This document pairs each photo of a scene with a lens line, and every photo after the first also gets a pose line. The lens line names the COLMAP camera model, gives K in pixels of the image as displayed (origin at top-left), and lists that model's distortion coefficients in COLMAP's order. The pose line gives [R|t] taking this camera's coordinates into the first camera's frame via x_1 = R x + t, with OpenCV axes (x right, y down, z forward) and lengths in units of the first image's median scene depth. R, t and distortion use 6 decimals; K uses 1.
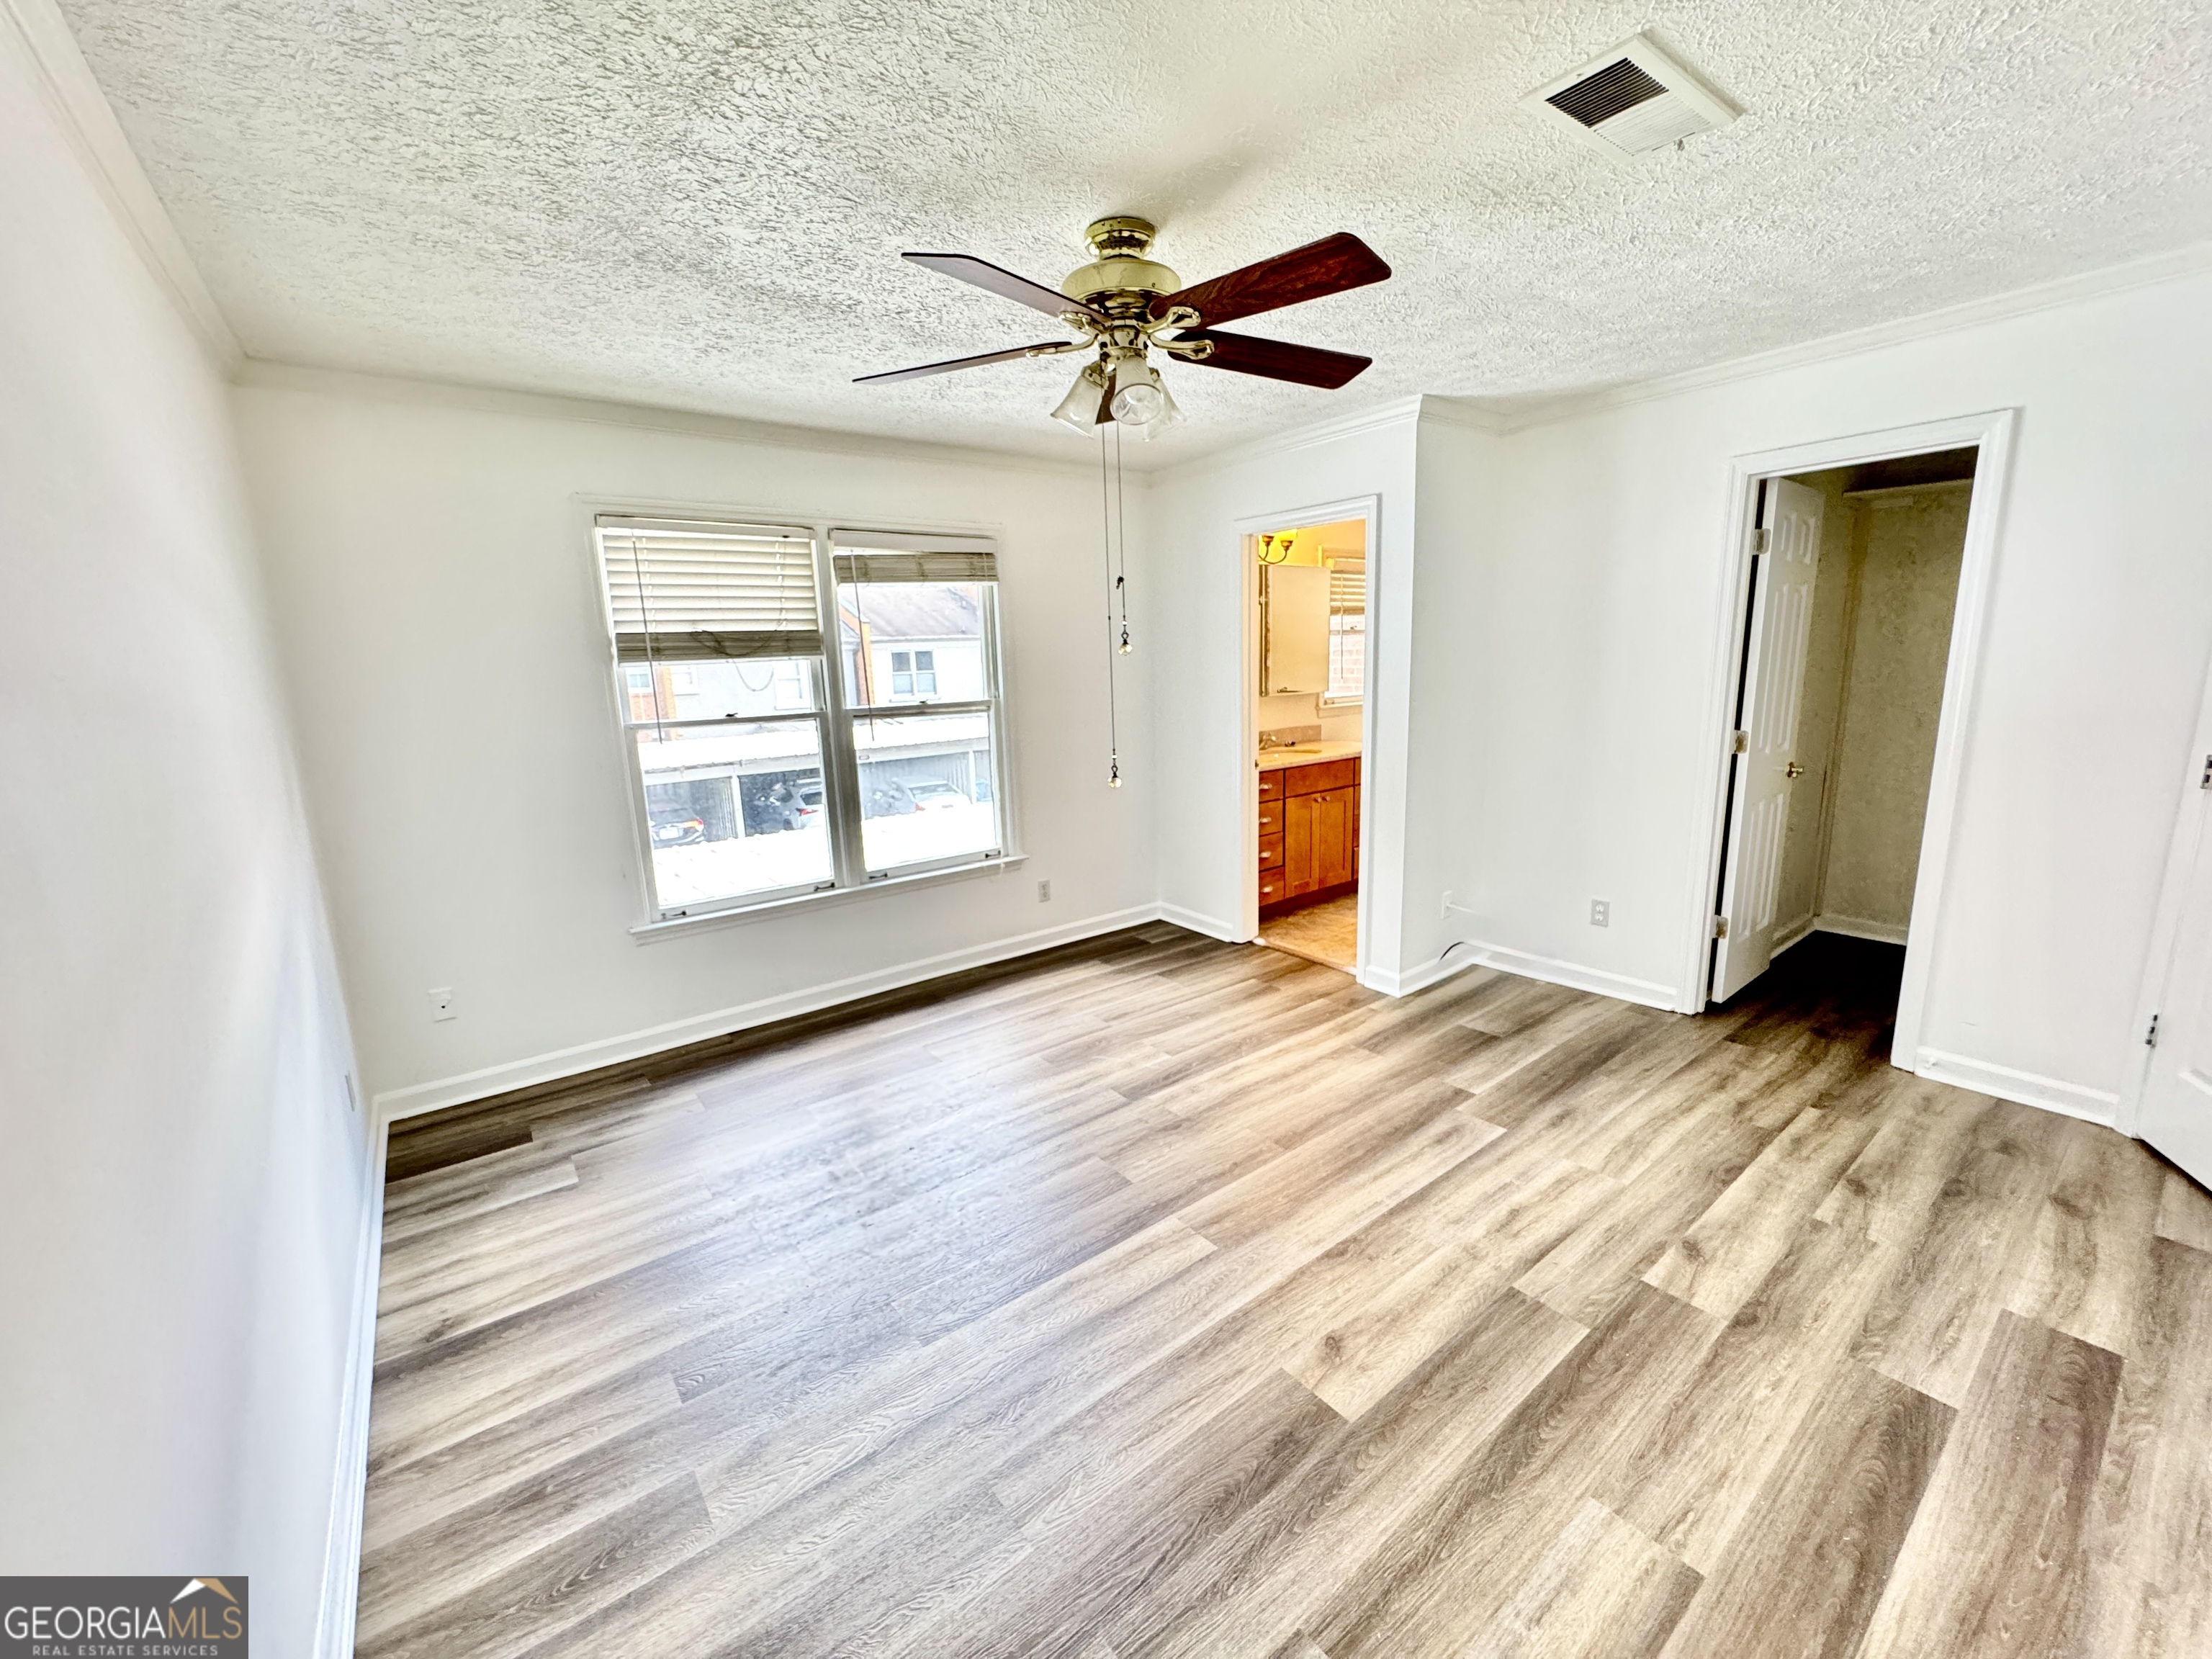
lens RADIAL K [[881.1, 0, 1105.4], [0, 881.1, 828.8], [0, 0, 1]] dist [-0.004022, 0.000776]
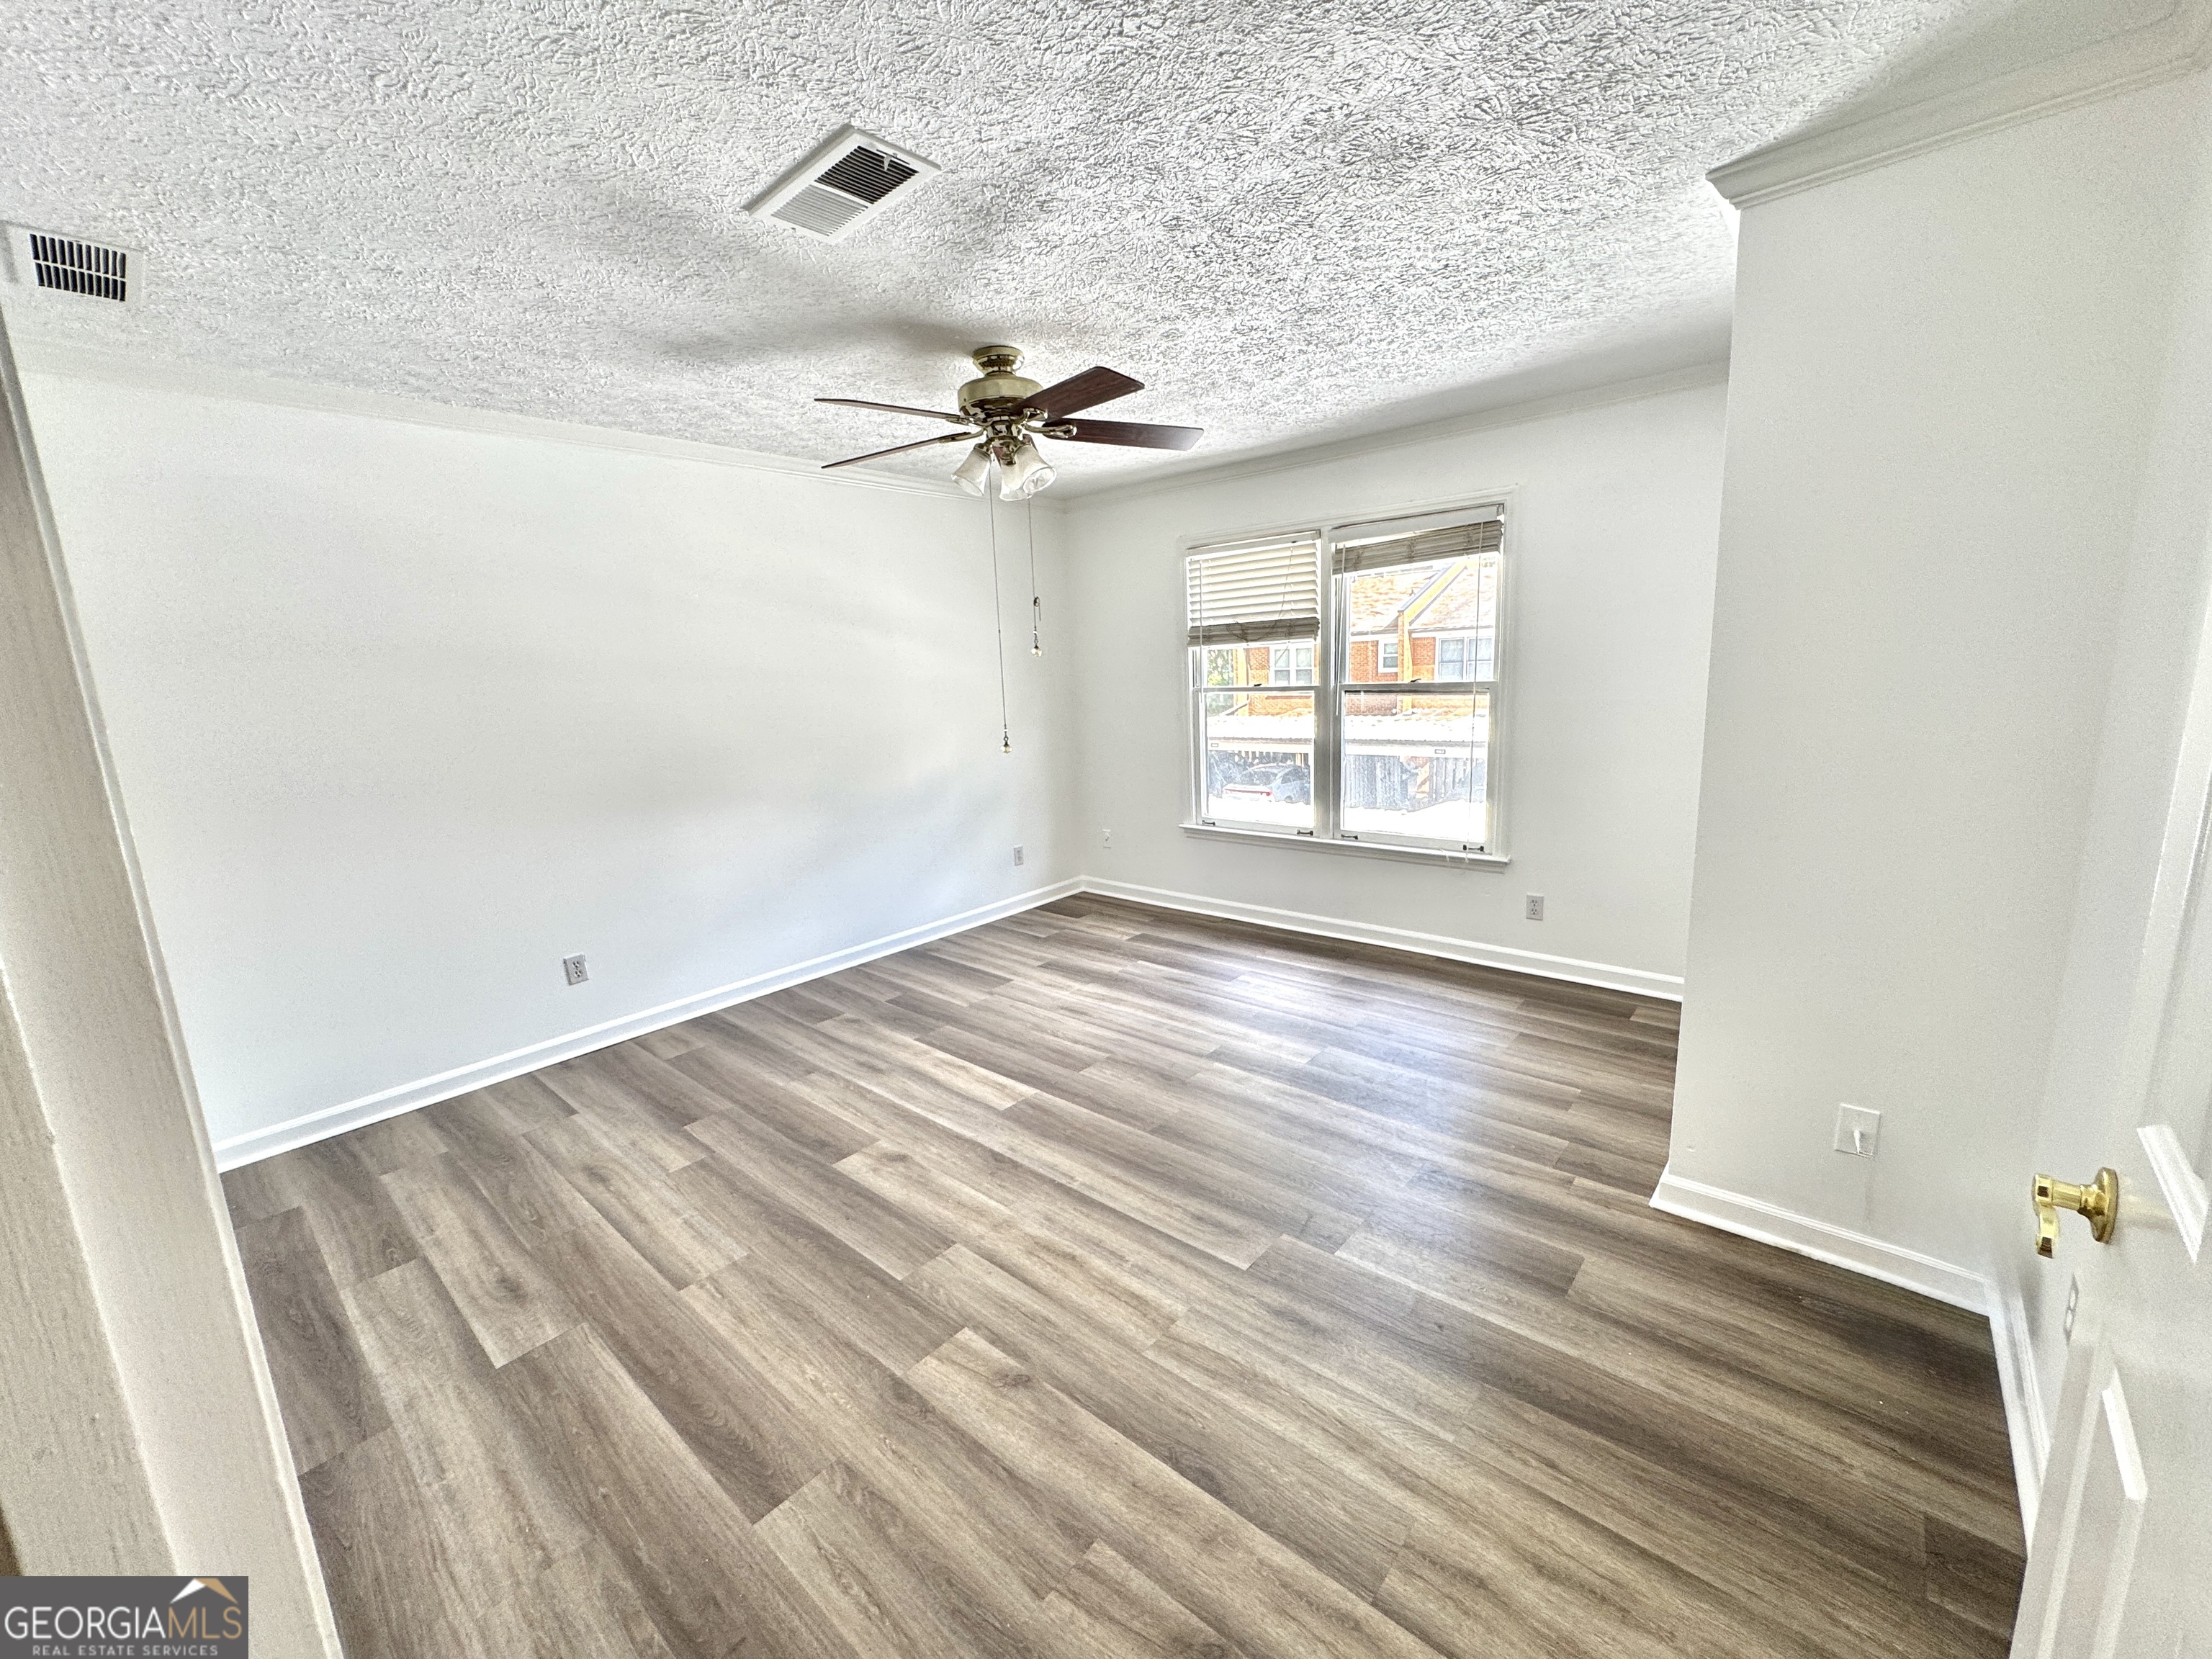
lens RADIAL K [[881.1, 0, 1105.4], [0, 881.1, 828.8], [0, 0, 1]] dist [-0.004022, 0.000776]
pose [[0.202483, 0.204304, -0.957737, 1.198664], [-0.151570, 0.972749, 0.175462, -0.167858], [0.967485, 0.109636, 0.227932, 0.724051]]
